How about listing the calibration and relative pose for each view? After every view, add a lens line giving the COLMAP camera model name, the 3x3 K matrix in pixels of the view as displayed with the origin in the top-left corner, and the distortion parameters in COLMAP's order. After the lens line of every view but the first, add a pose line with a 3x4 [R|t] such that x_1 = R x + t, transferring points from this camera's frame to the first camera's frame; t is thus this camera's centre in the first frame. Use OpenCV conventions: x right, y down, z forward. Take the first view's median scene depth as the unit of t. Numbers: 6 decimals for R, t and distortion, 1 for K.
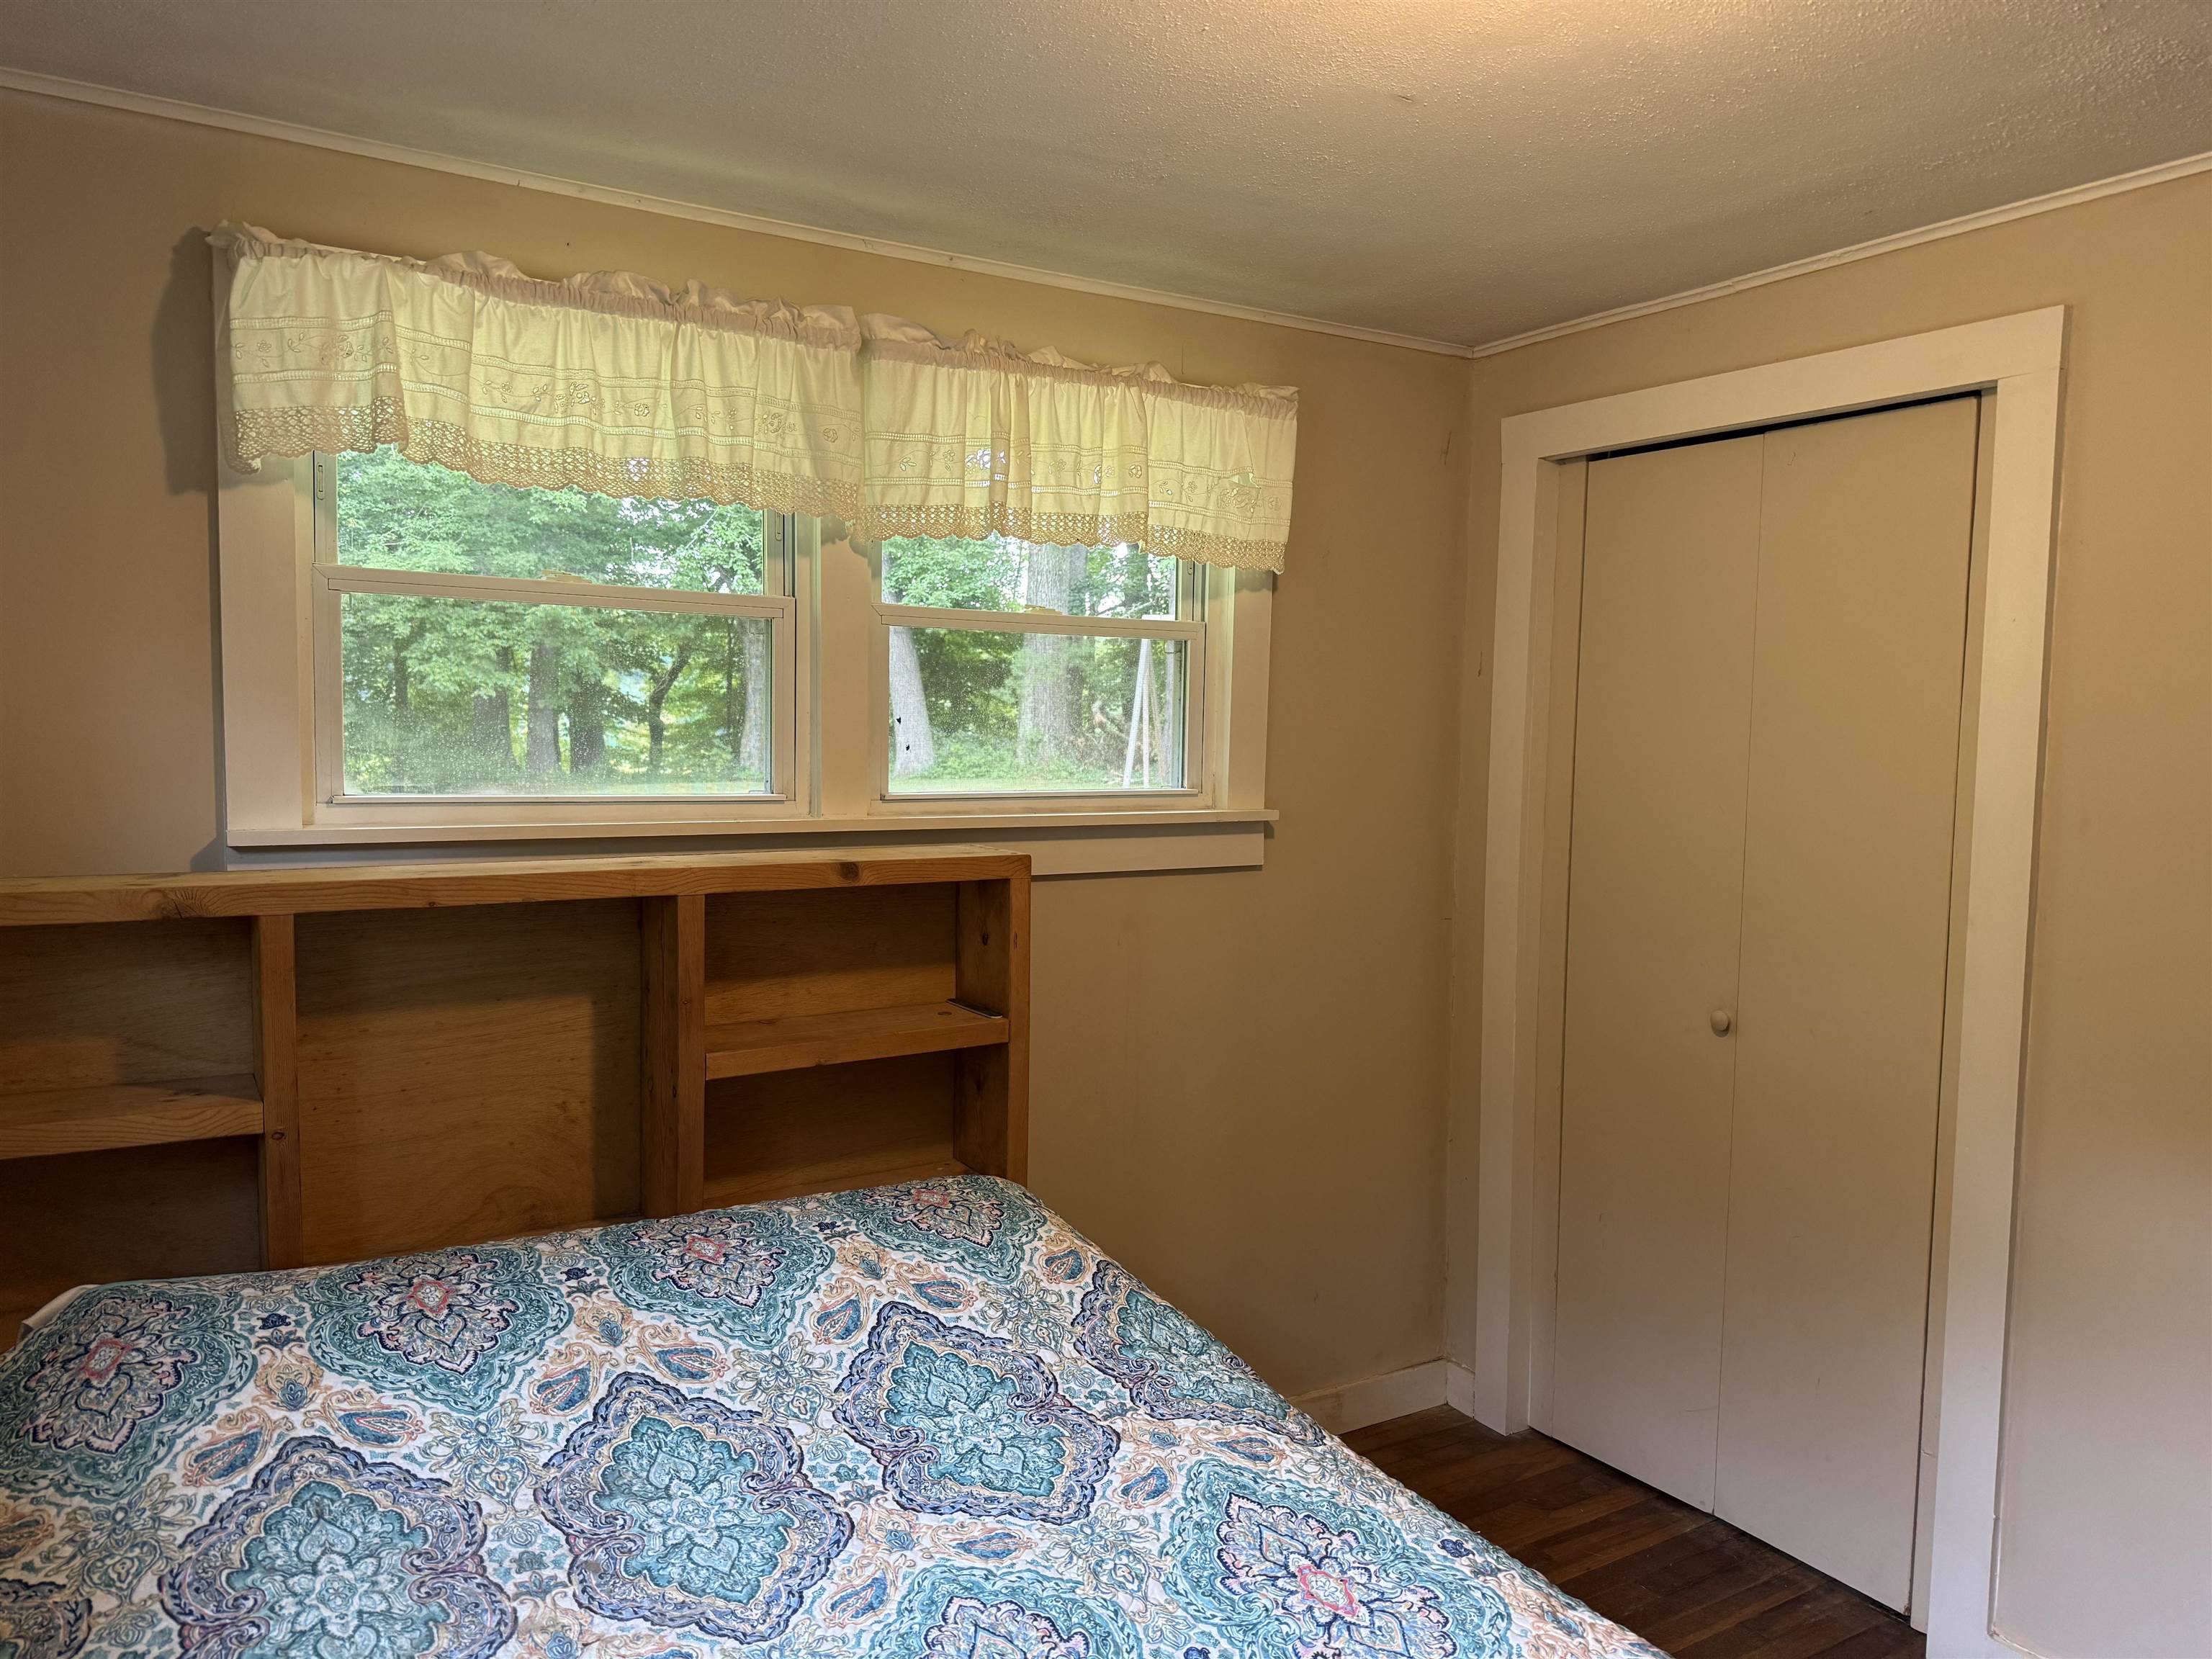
lens RADIAL K [[1566.2, 0, 1087.4], [0, 1566.2, 830.0], [0, 0, 1]] dist [0.084182, -0.112664]
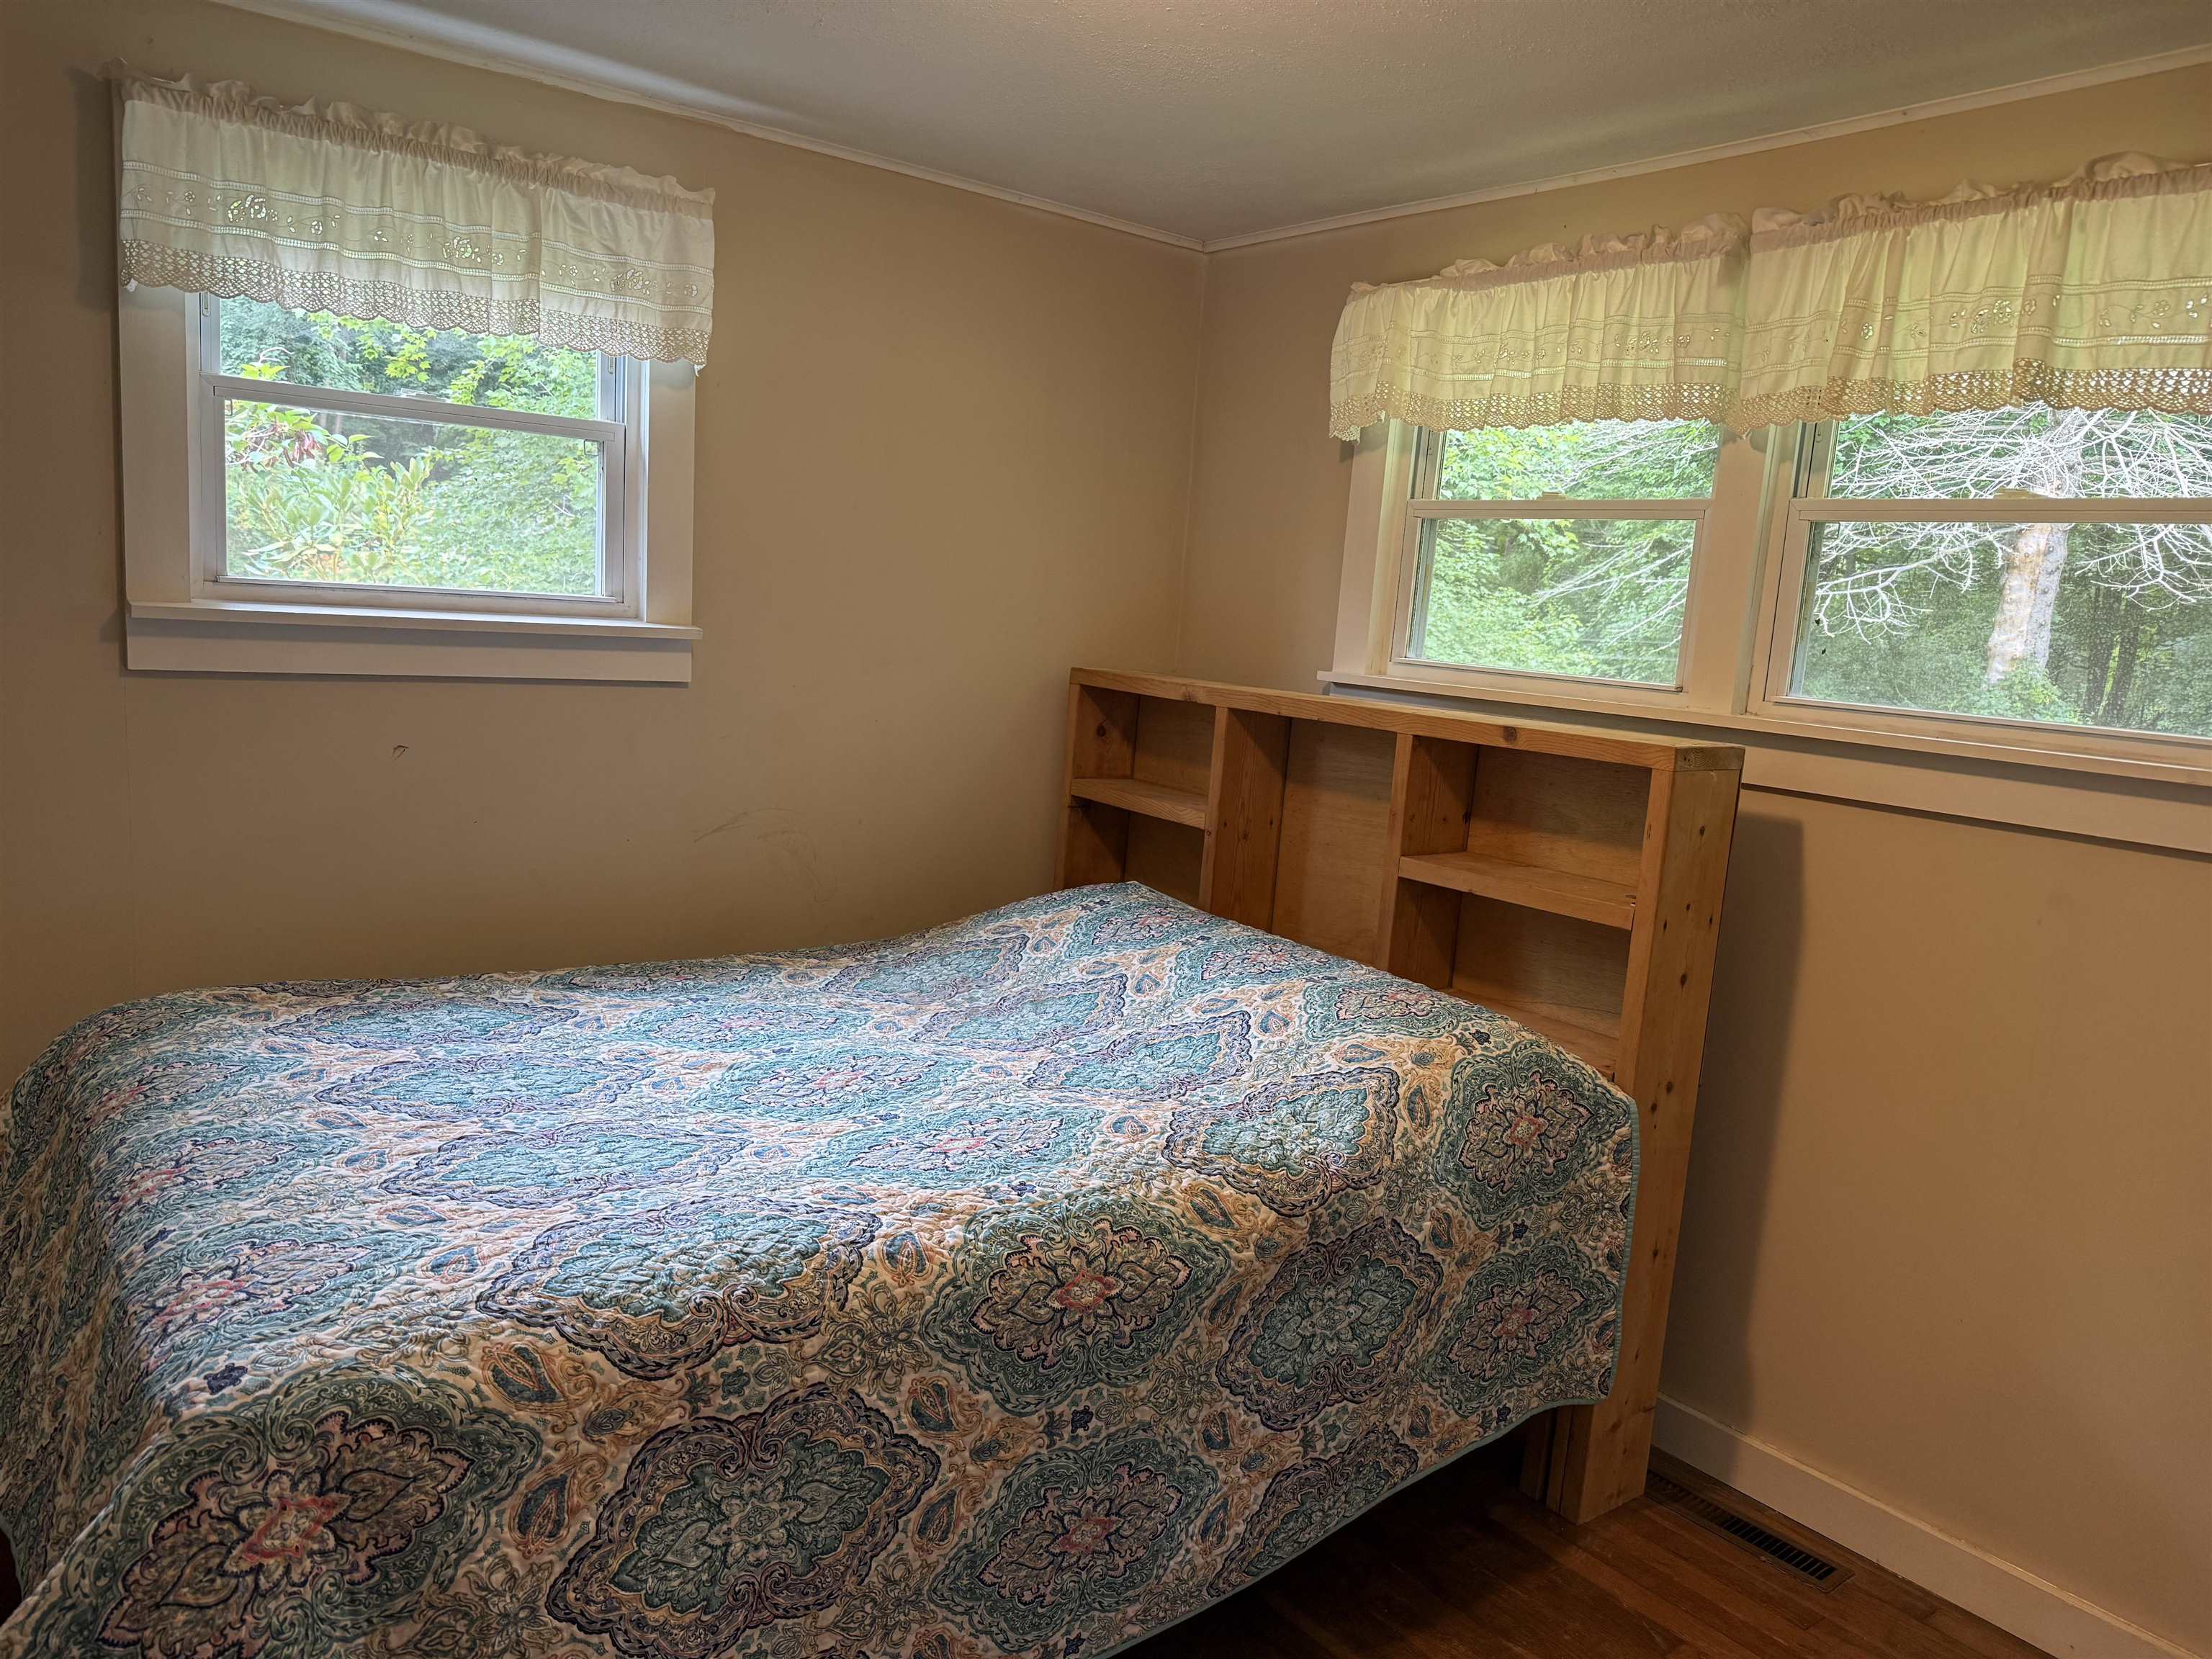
lens RADIAL K [[1566.2, 0, 1087.4], [0, 1566.2, 830.0], [0, 0, 1]] dist [0.084182, -0.112664]
pose [[0.085222, 0.148583, -0.985221, 0.975185], [-0.126209, 0.982463, 0.137250, -0.024503], [0.988336, 0.112647, 0.102480, 0.566747]]
